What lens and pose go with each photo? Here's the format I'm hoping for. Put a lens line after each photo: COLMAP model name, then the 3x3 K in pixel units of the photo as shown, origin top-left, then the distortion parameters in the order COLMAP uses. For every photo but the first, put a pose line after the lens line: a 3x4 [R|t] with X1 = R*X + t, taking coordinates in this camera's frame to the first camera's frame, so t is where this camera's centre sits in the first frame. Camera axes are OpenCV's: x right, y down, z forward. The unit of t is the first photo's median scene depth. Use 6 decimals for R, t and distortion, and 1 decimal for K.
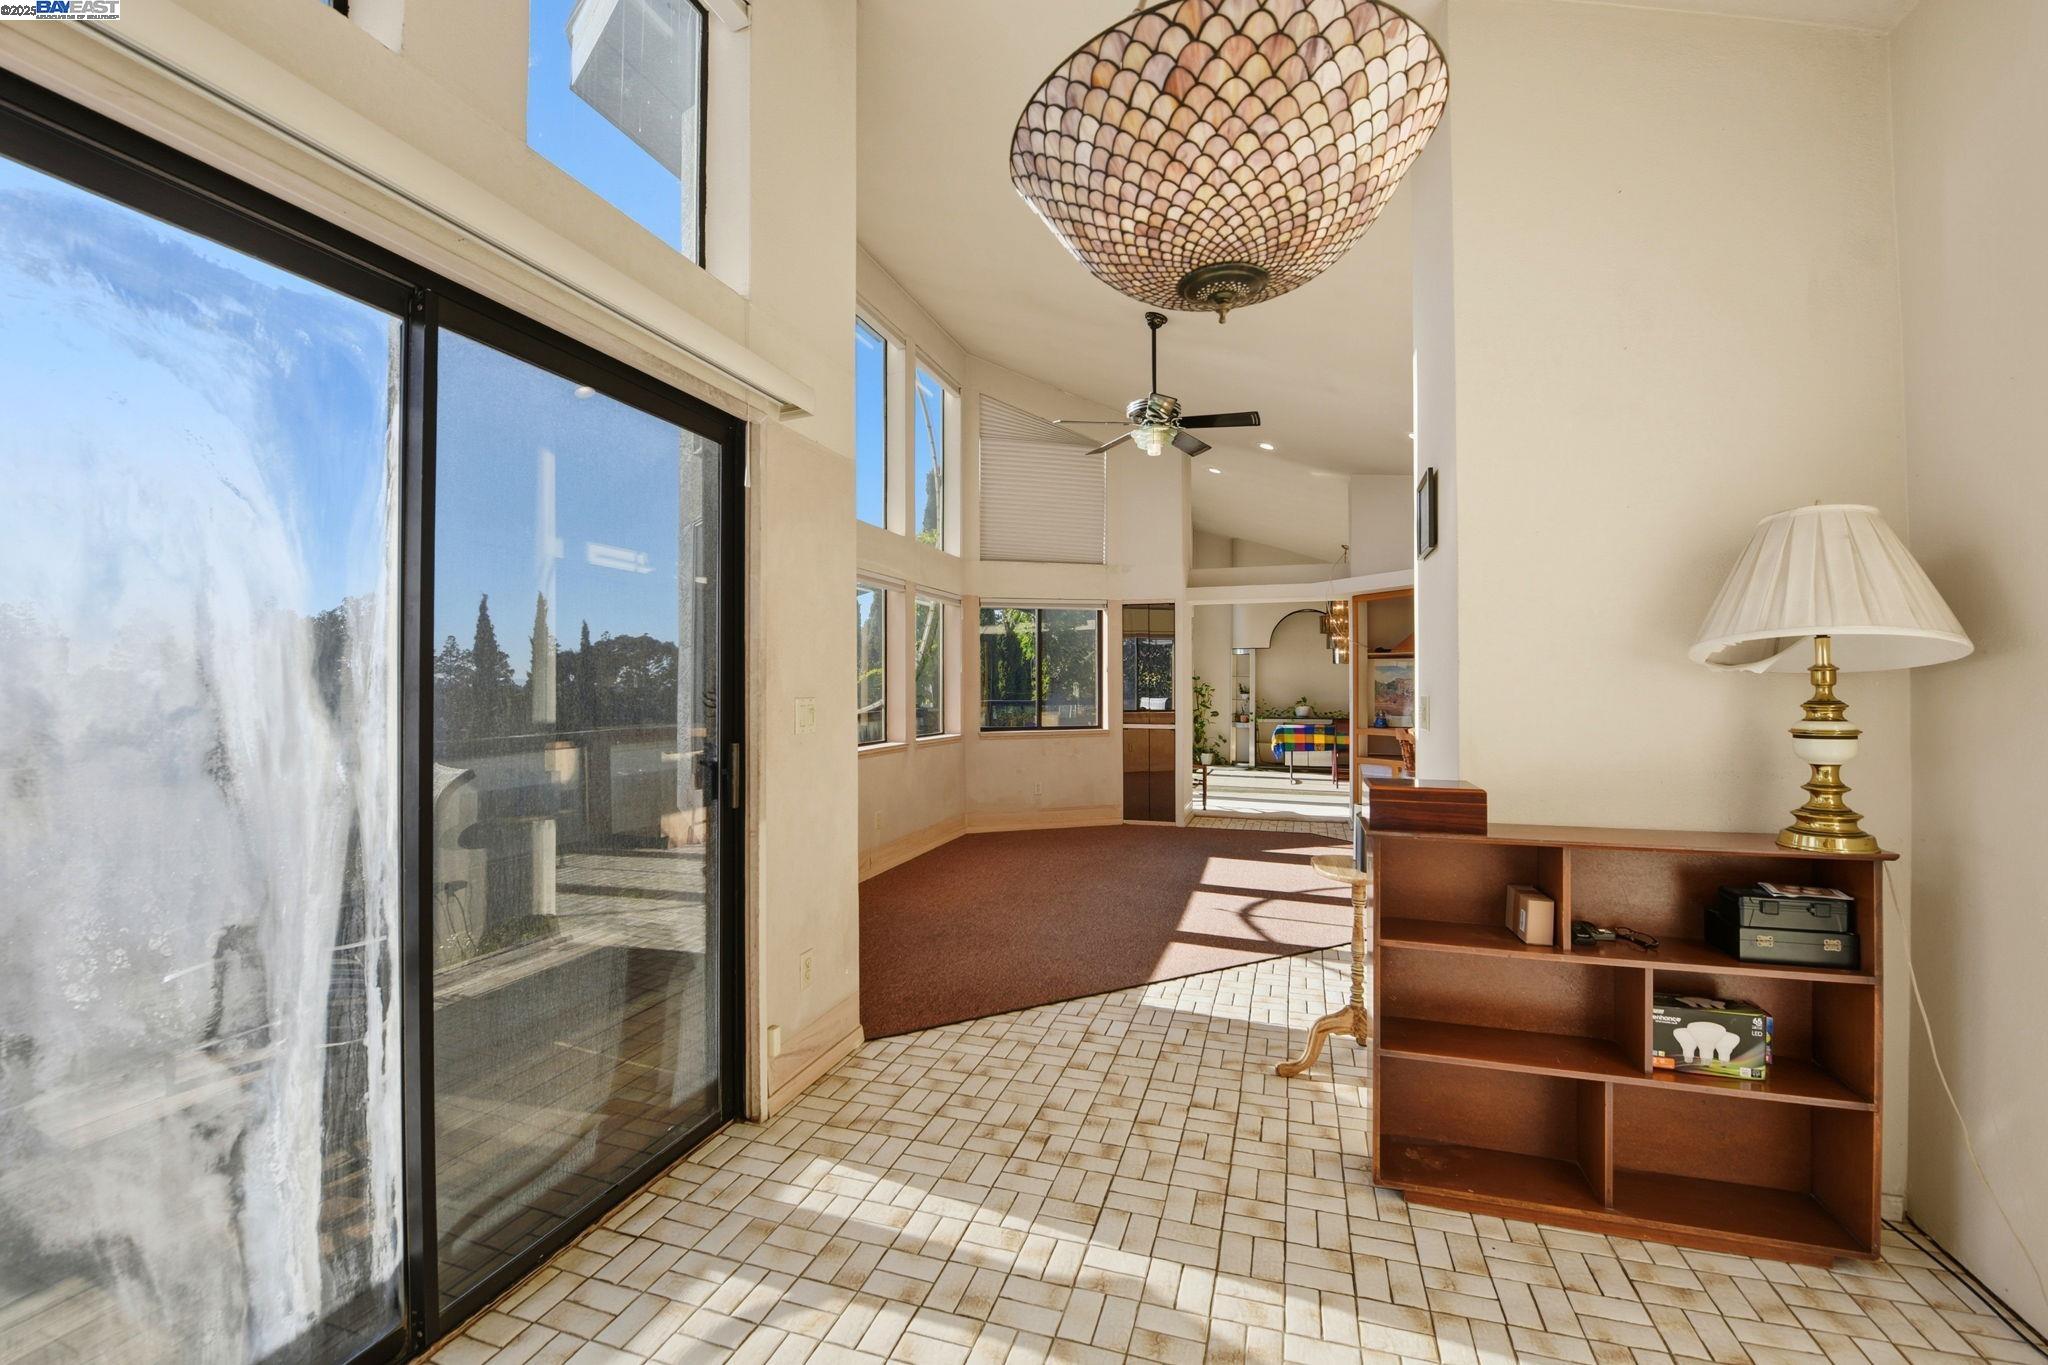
lens RADIAL K [[830.8, 0, 1026.8], [0, 830.8, 675.0], [0, 0, 1]] dist [-0.016049, -0.000607]
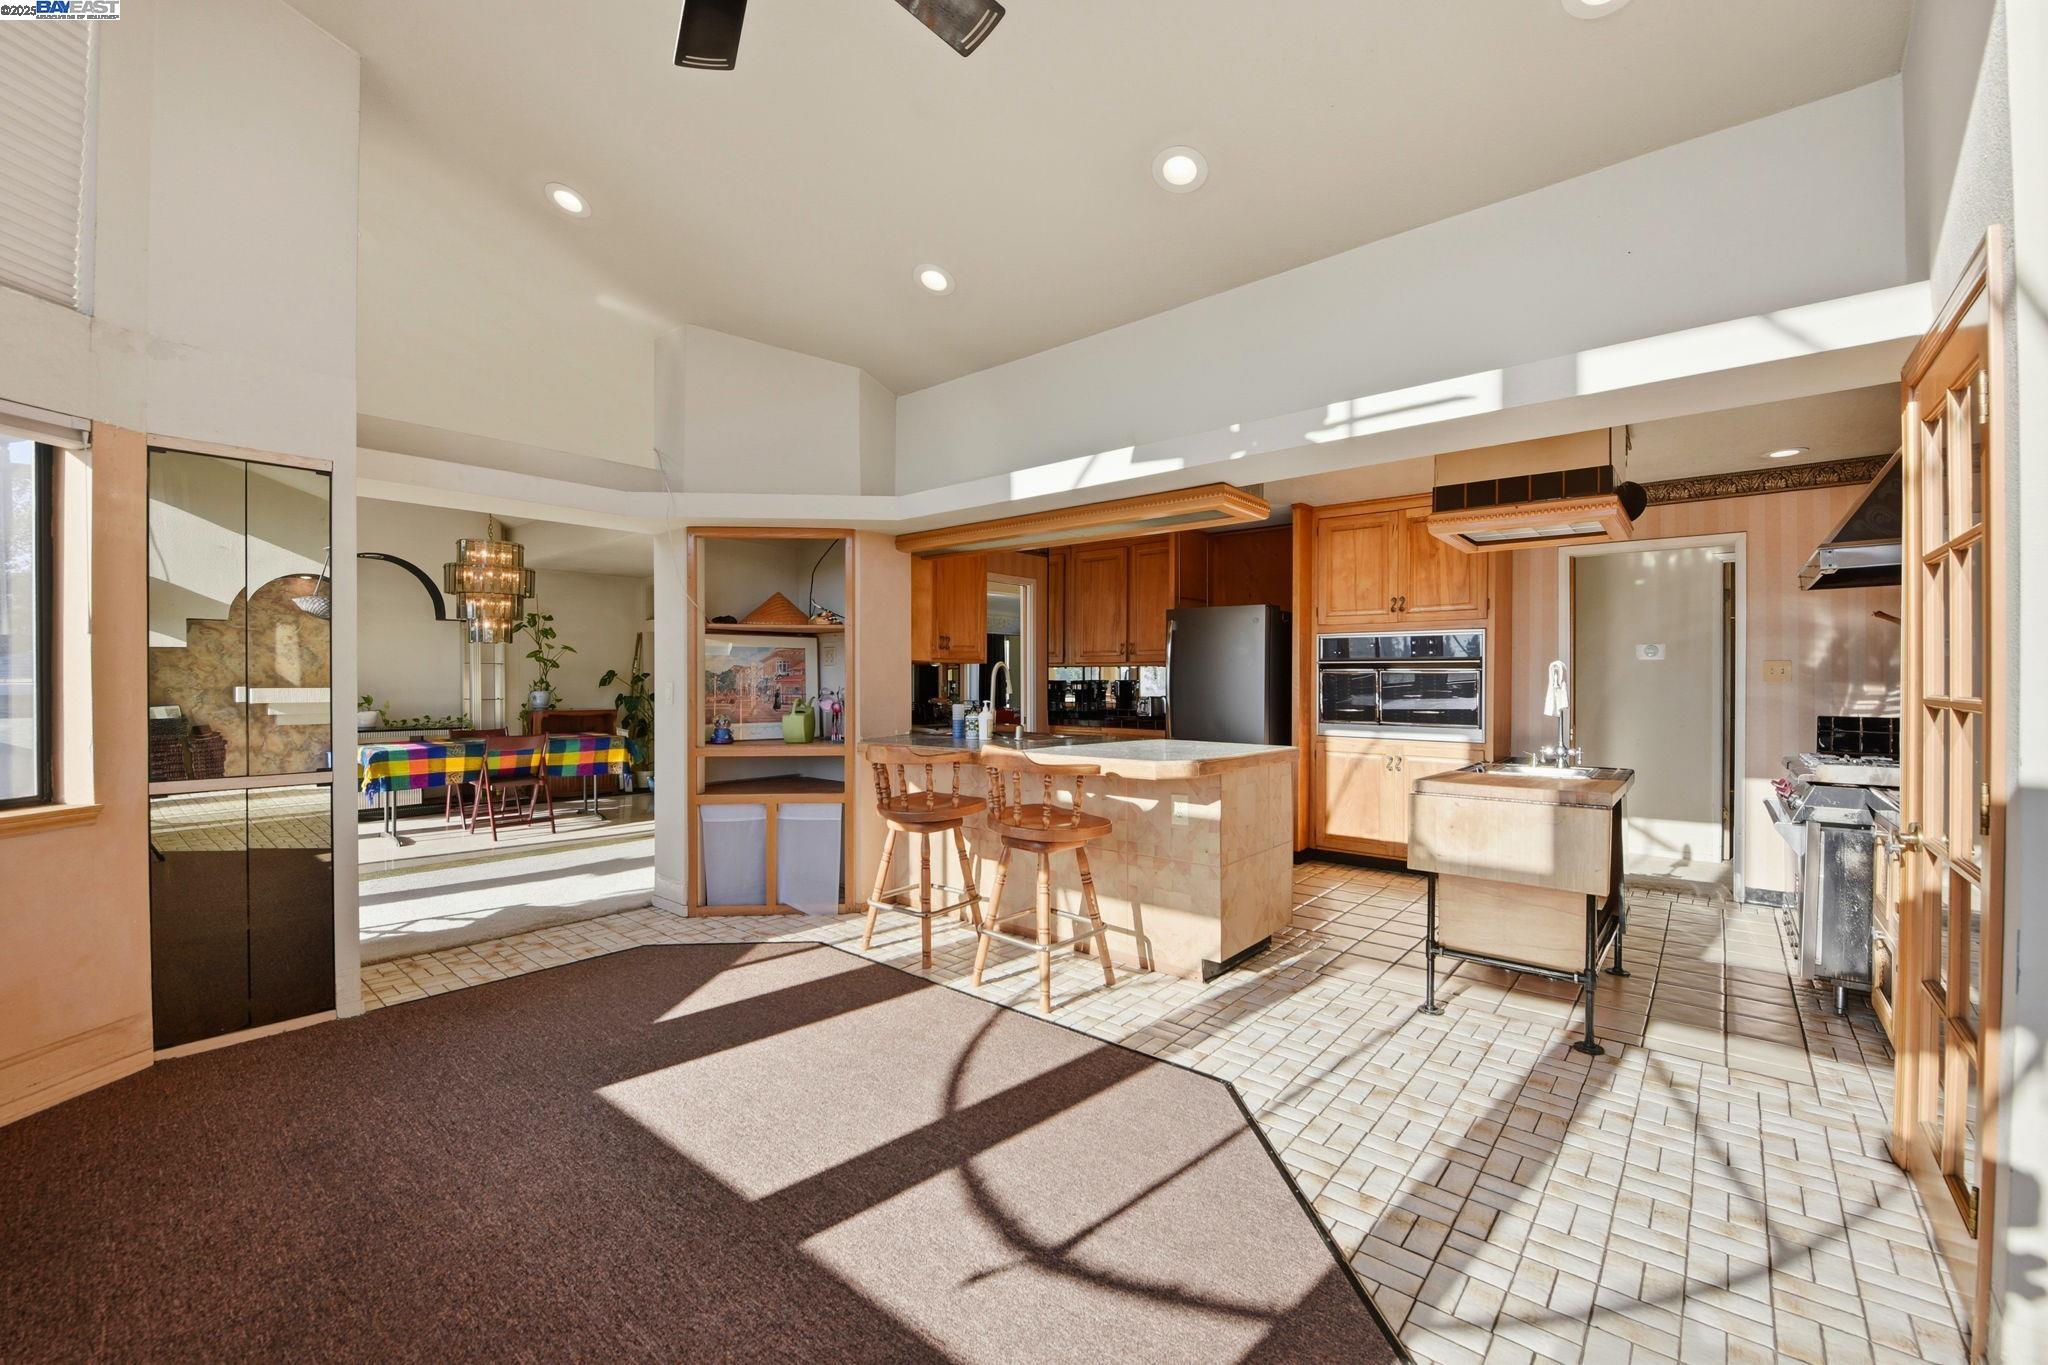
lens RADIAL K [[830.8, 0, 1026.8], [0, 830.8, 675.0], [0, 0, 1]] dist [-0.016049, -0.000607]
pose [[0.385106, 0.005148, 0.922858, -0.063357], [-0.011991, 0.999928, -0.000574, 0.008458], [-0.922794, -0.010845, 0.385140, 0.530713]]
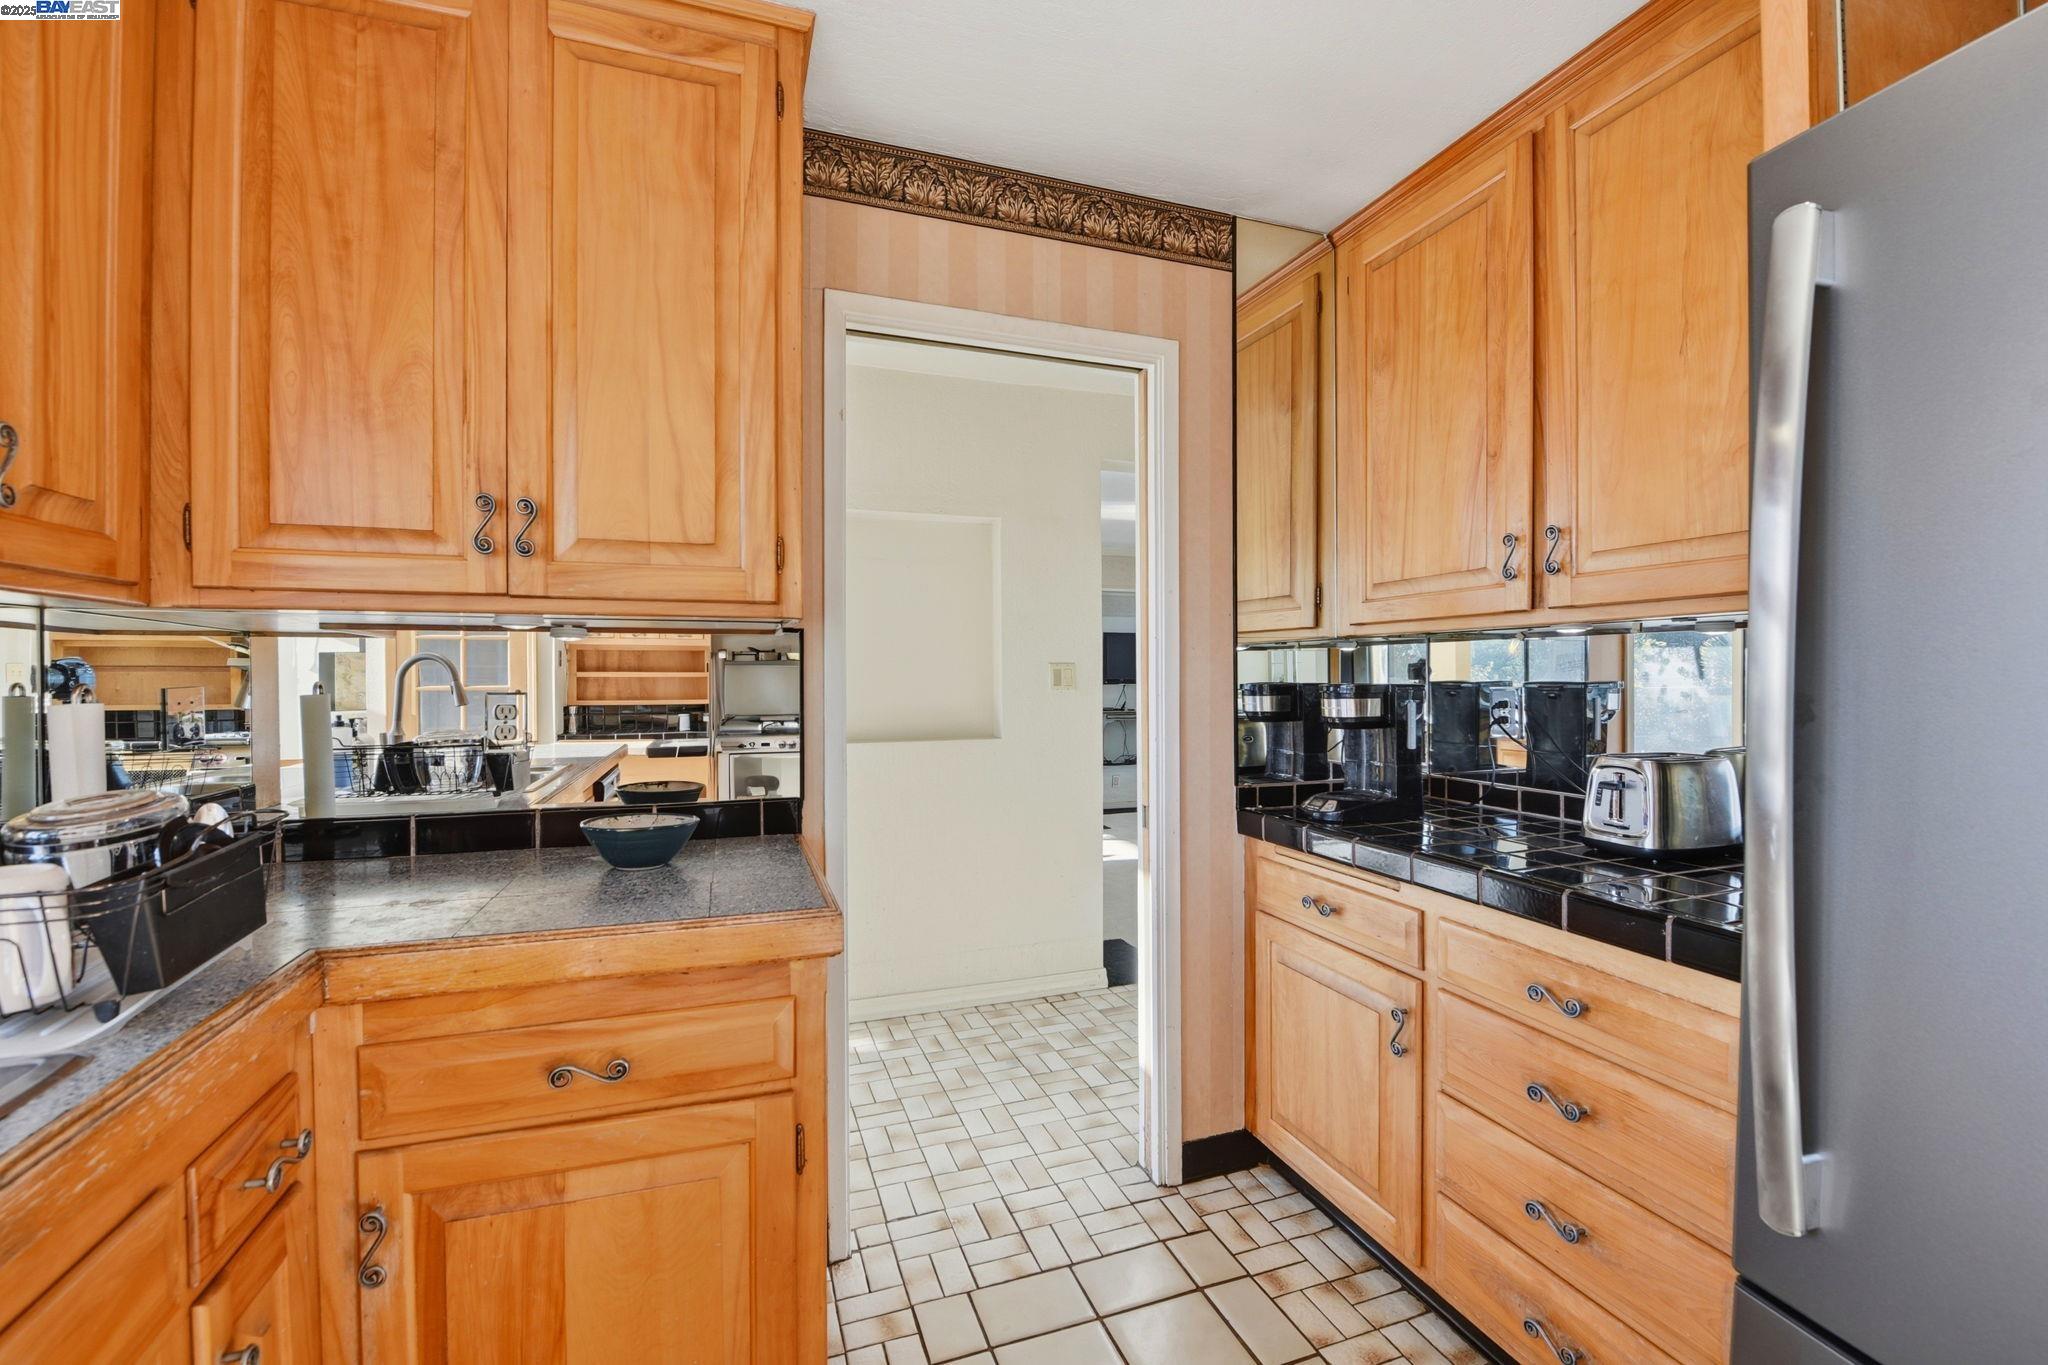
lens RADIAL K [[850.3, 0, 1028.4], [0, 850.3, 680.7], [0, 0, 1]] dist [-0.019317, -0.000822]
pose [[0.795823, -0.001047, 0.605528, 0.567630], [-0.007391, 0.999907, 0.011443, 0.009703], [-0.605484, -0.013582, 0.795742, 0.680344]]
